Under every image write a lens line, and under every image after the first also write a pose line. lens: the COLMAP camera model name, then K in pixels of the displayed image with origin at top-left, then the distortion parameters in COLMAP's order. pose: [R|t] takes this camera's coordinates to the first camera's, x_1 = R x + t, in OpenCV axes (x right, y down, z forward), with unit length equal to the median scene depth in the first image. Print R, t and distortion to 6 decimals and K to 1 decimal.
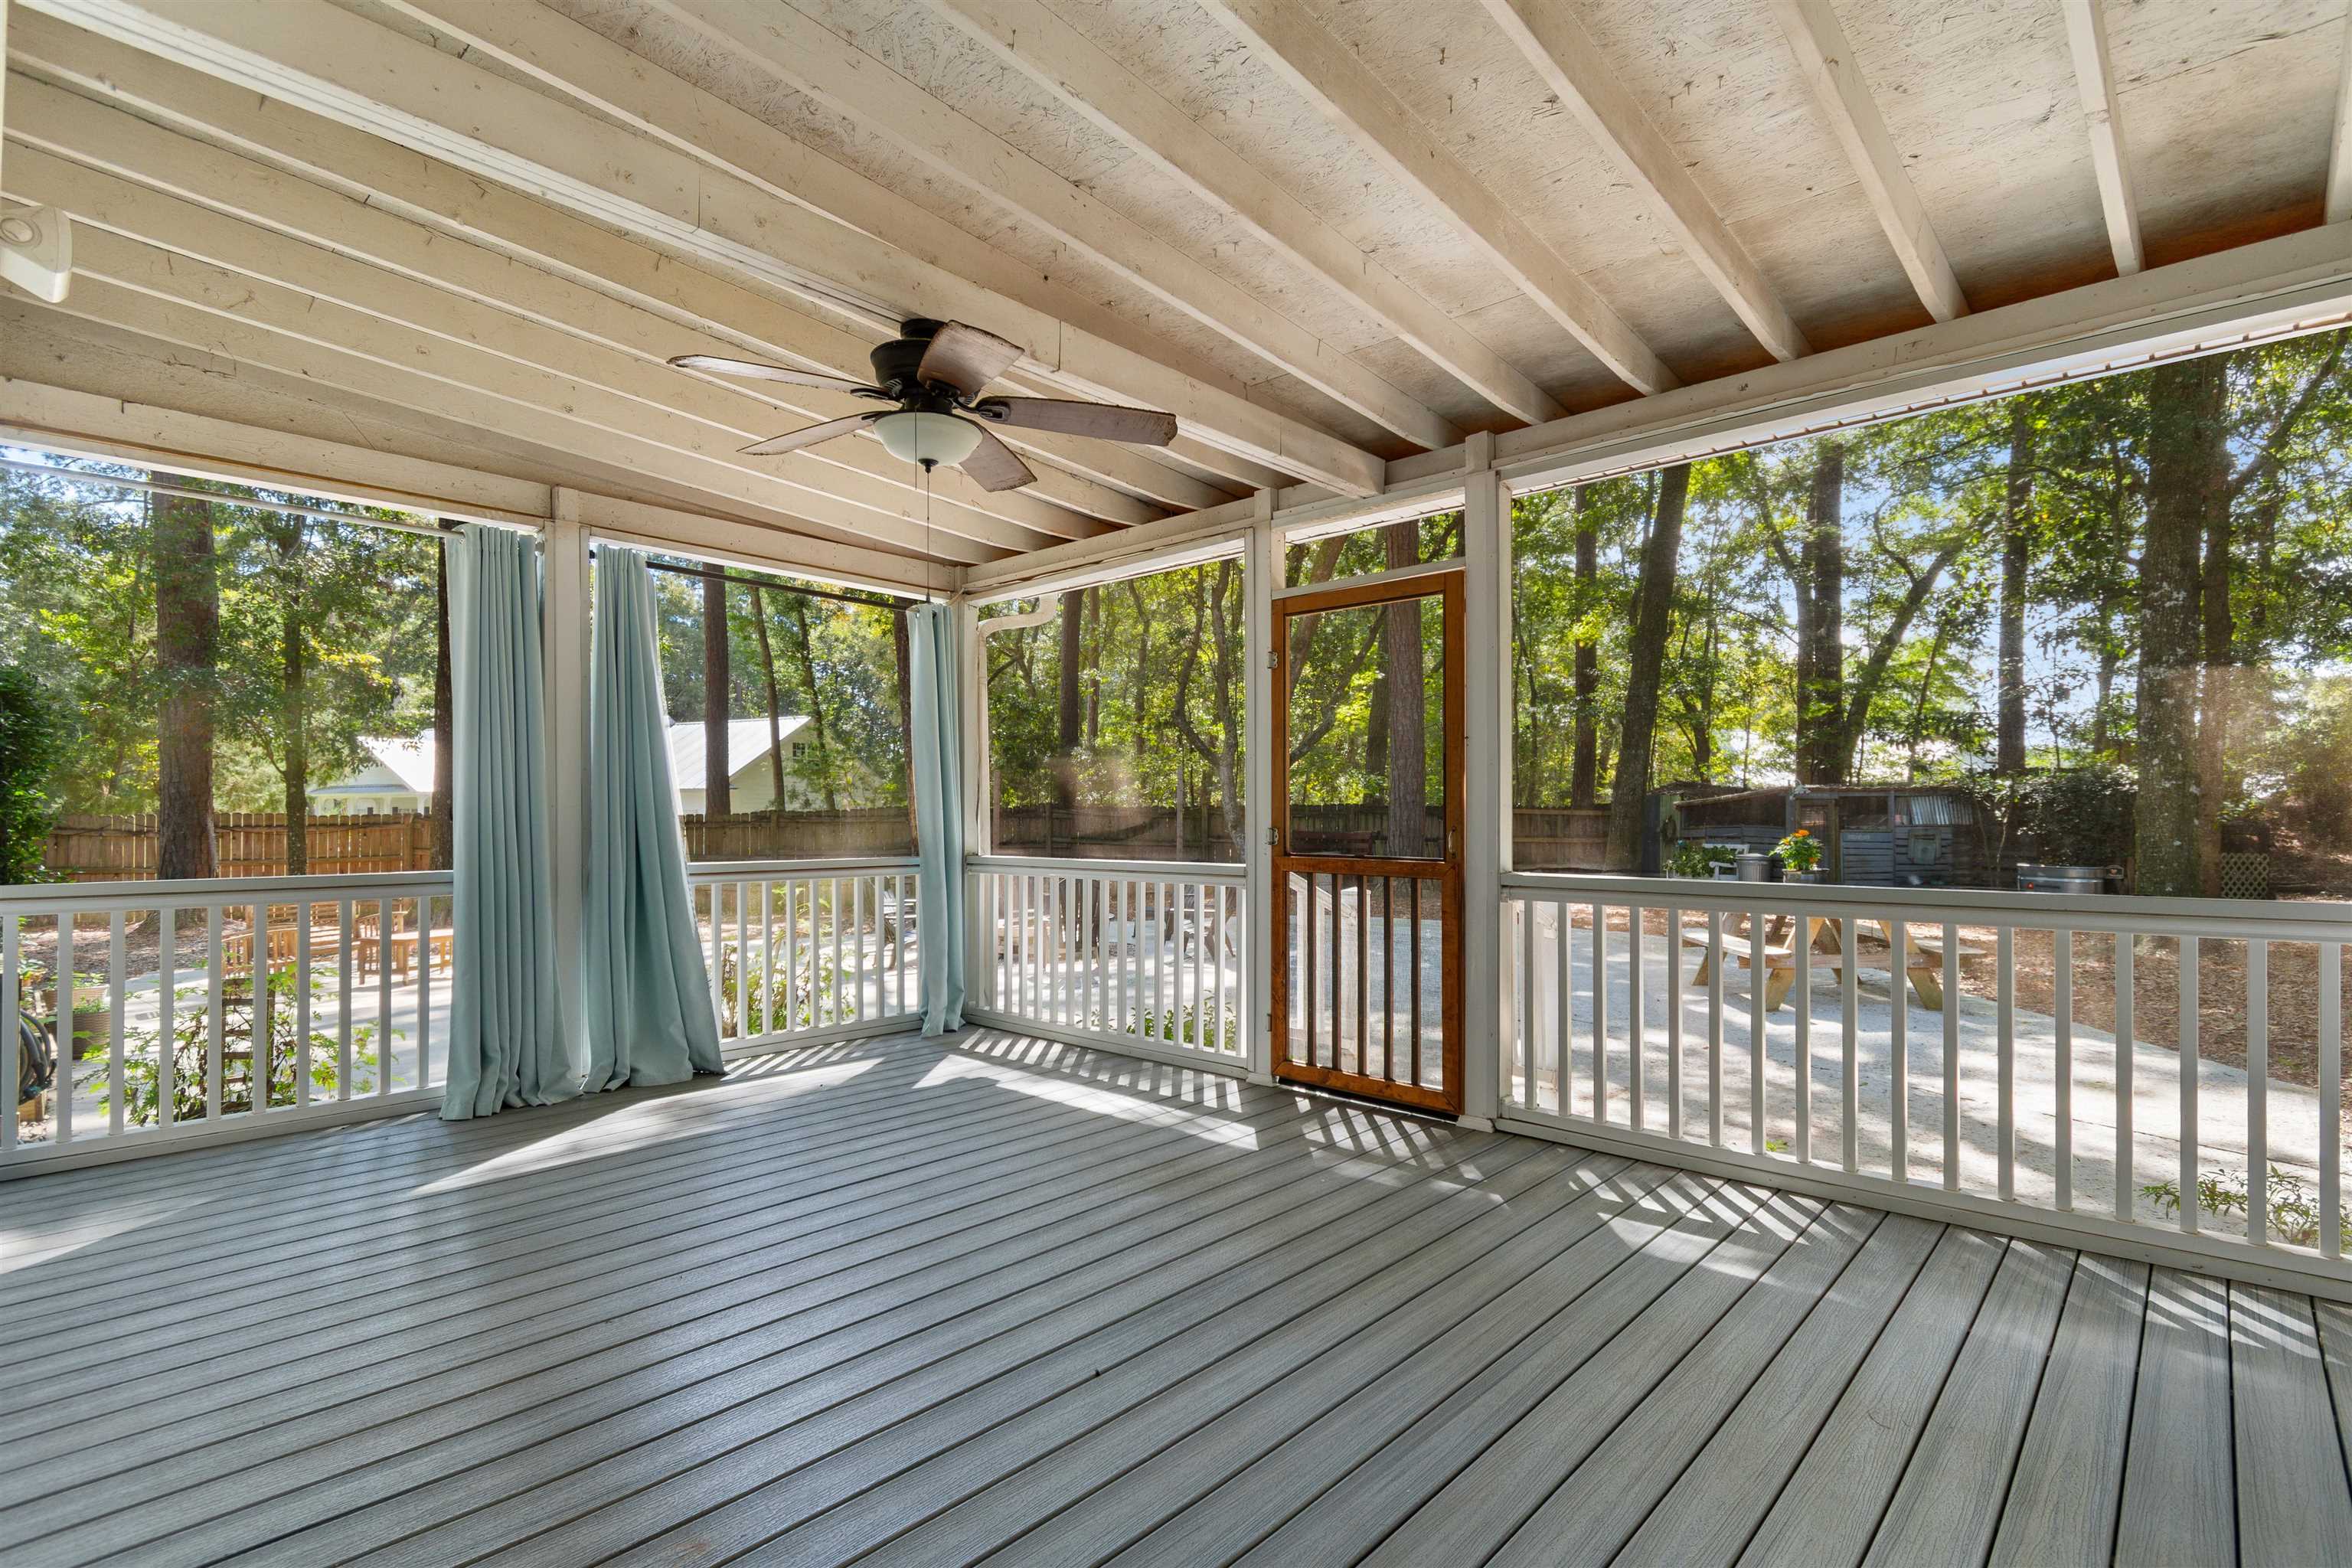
lens RADIAL K [[1113.1, 0, 1186.4], [0, 1113.1, 821.0], [0, 0, 1]] dist [-0.001884, -0.000420]
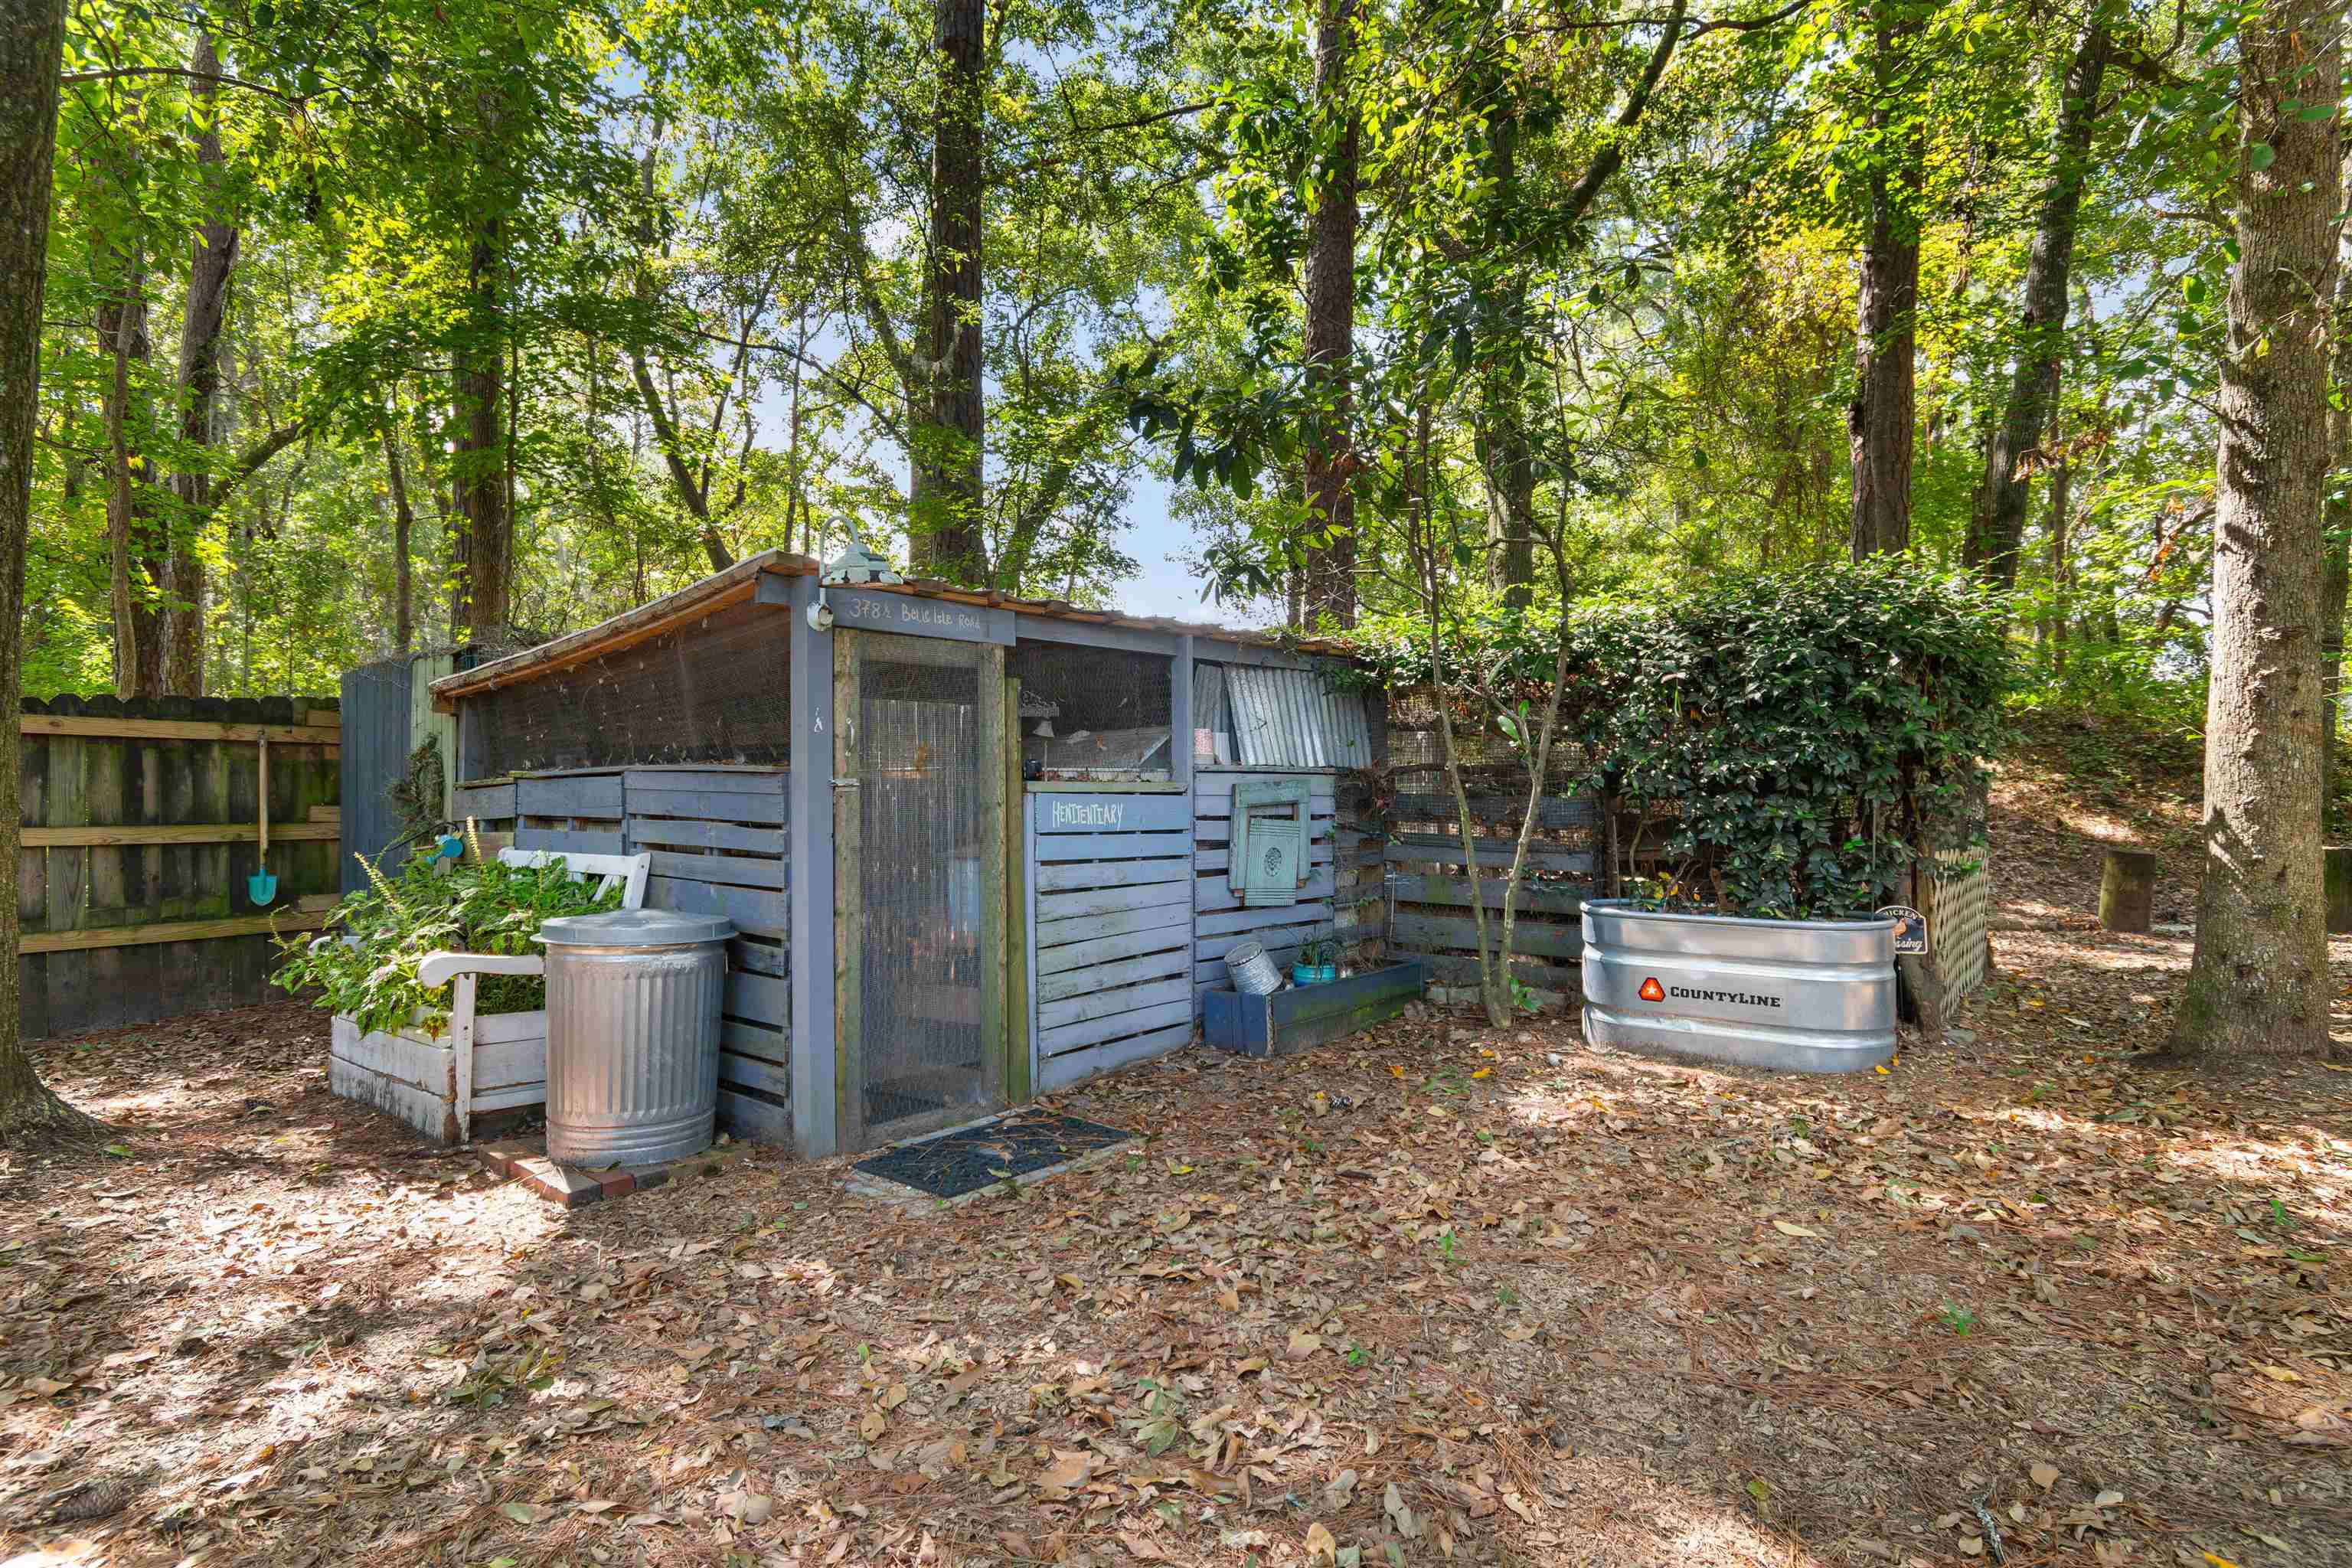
lens RADIAL K [[1262.2, 0, 1181.1], [0, 1262.2, 780.2], [0, 0, 1]] dist [0.000020, 0.000037]
pose [[0.761398, 0.006539, 0.648252, 0.441835], [0.001740, 0.999925, -0.012129, 0.010535], [-0.648283, 0.010363, 0.761329, 0.775917]]
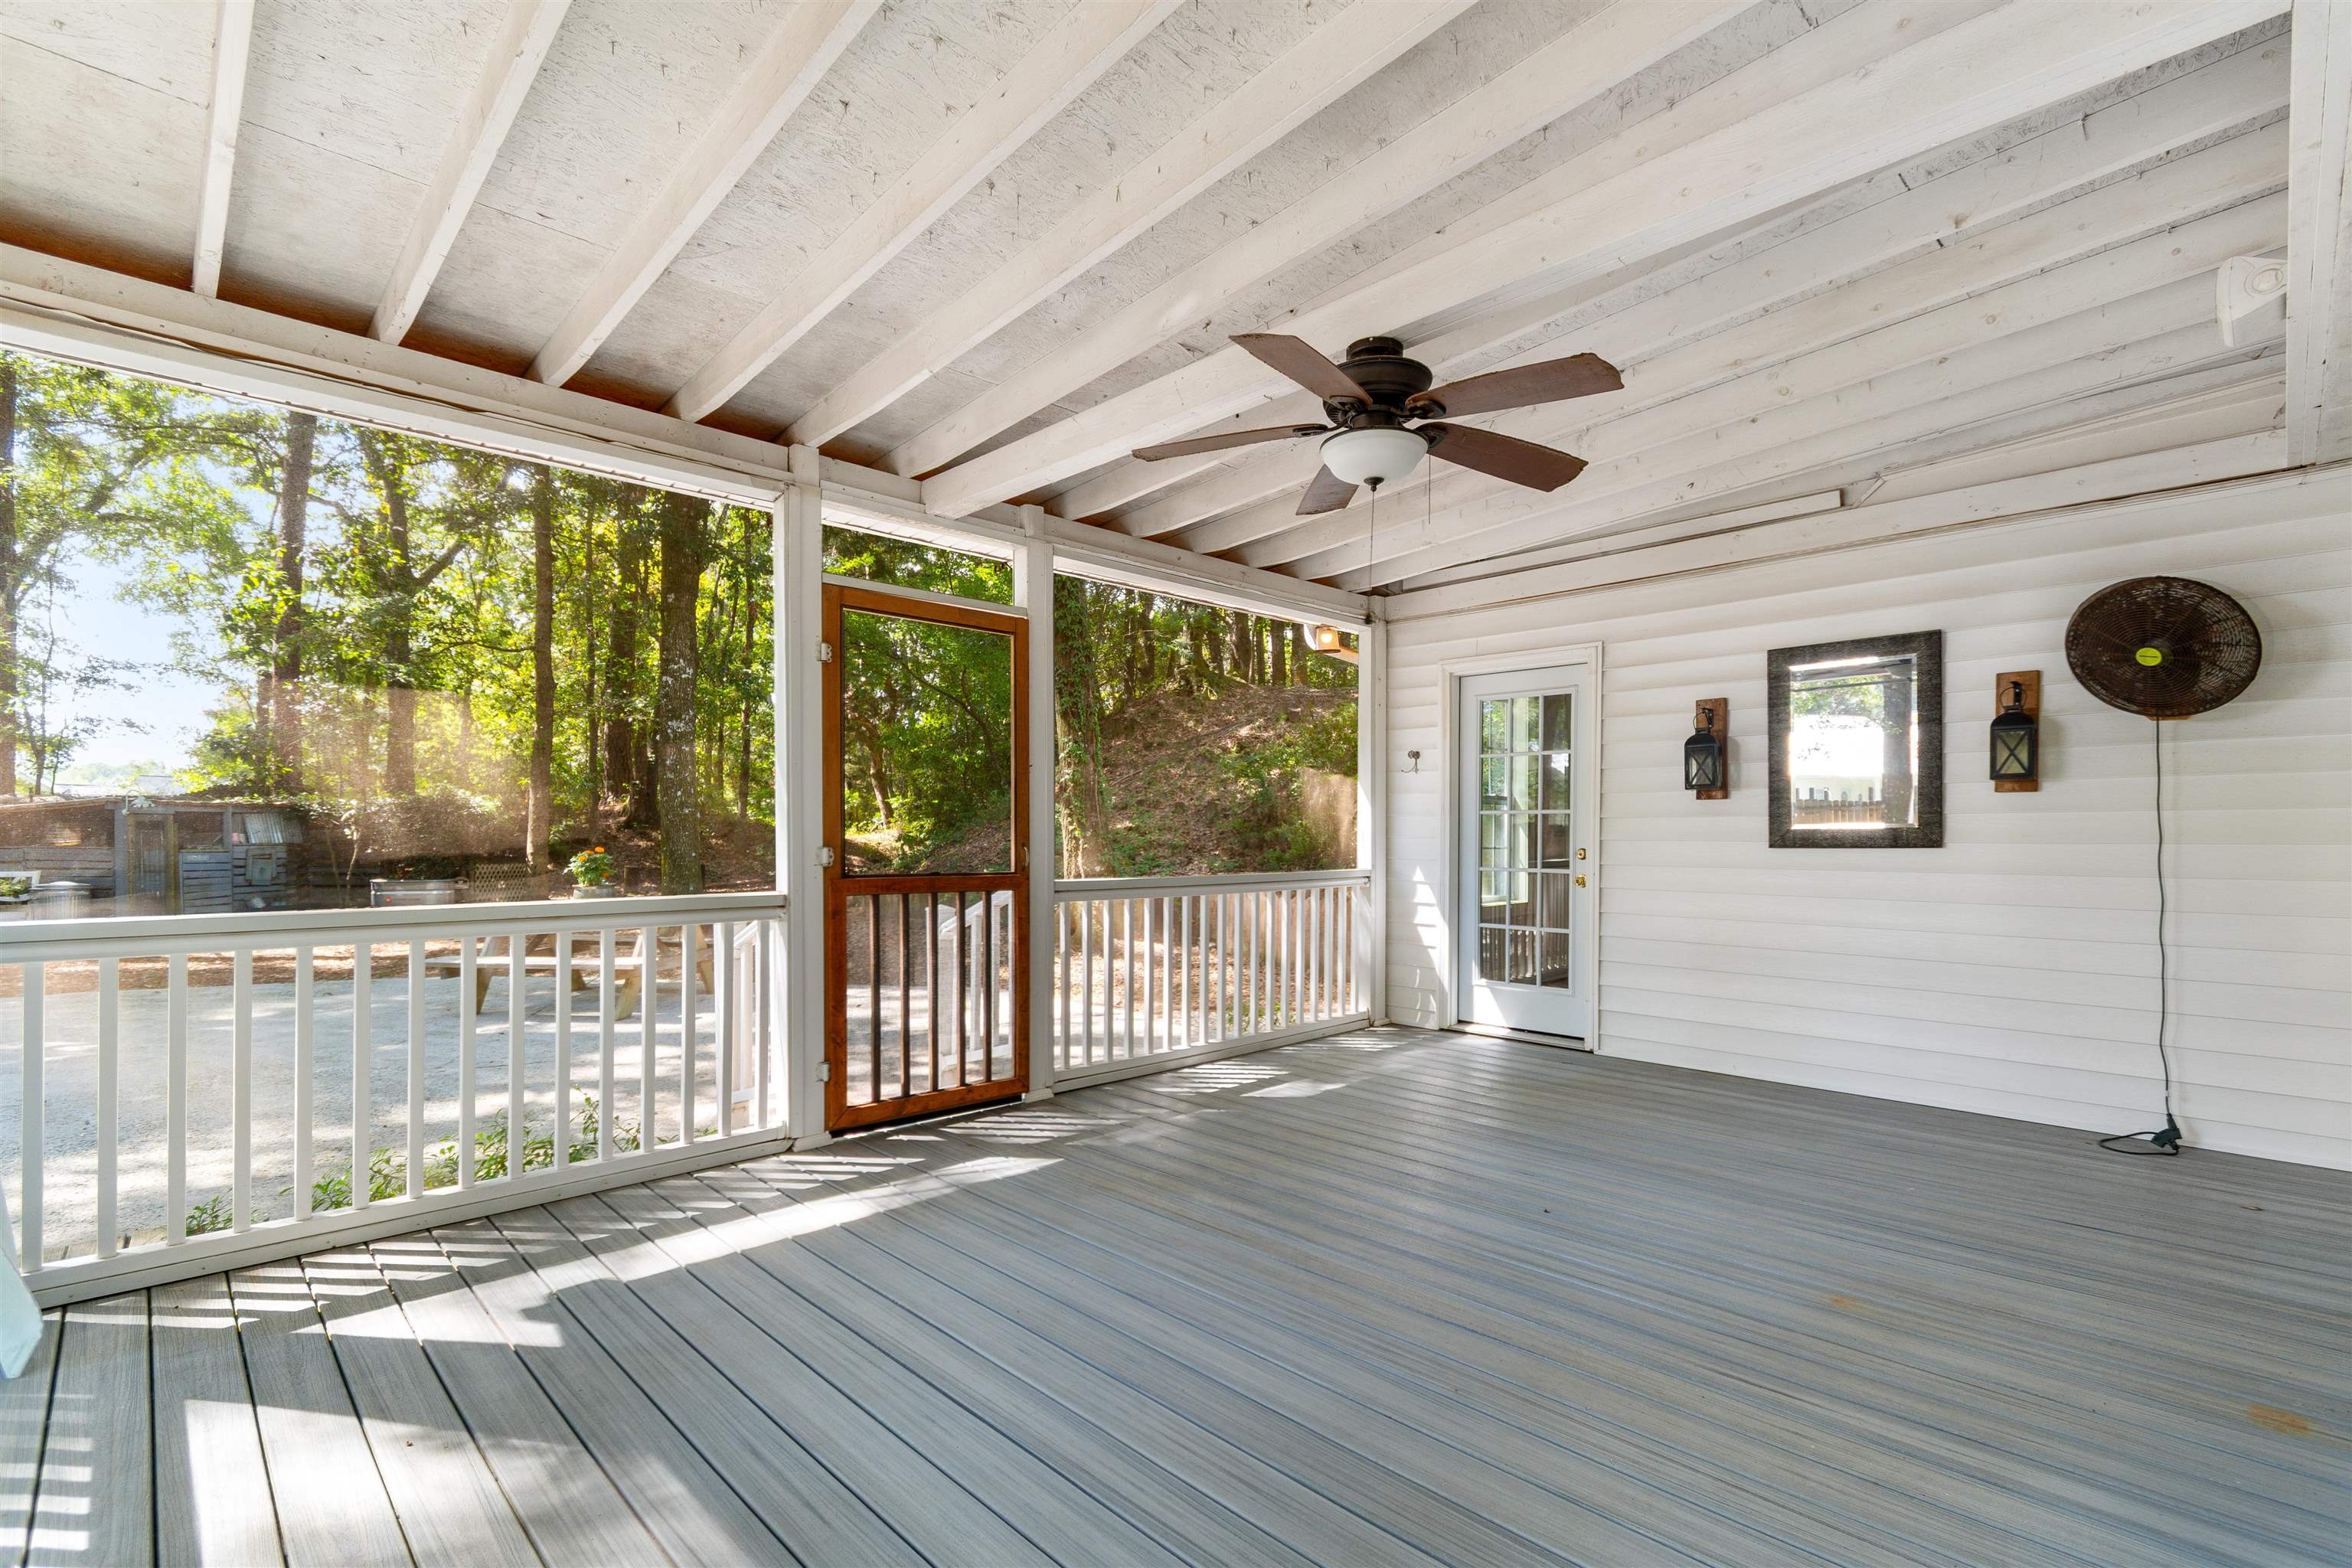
lens RADIAL K [[1062.8, 0, 1177.0], [0, 1062.8, 833.6], [0, 0, 1]] dist [0.012744, 0.000237]
pose [[0.060840, 0.003023, 0.998143, -0.191900], [0.002413, 0.999992, -0.003176, -0.000112], [-0.998145, 0.002601, 0.060832, 0.176448]]
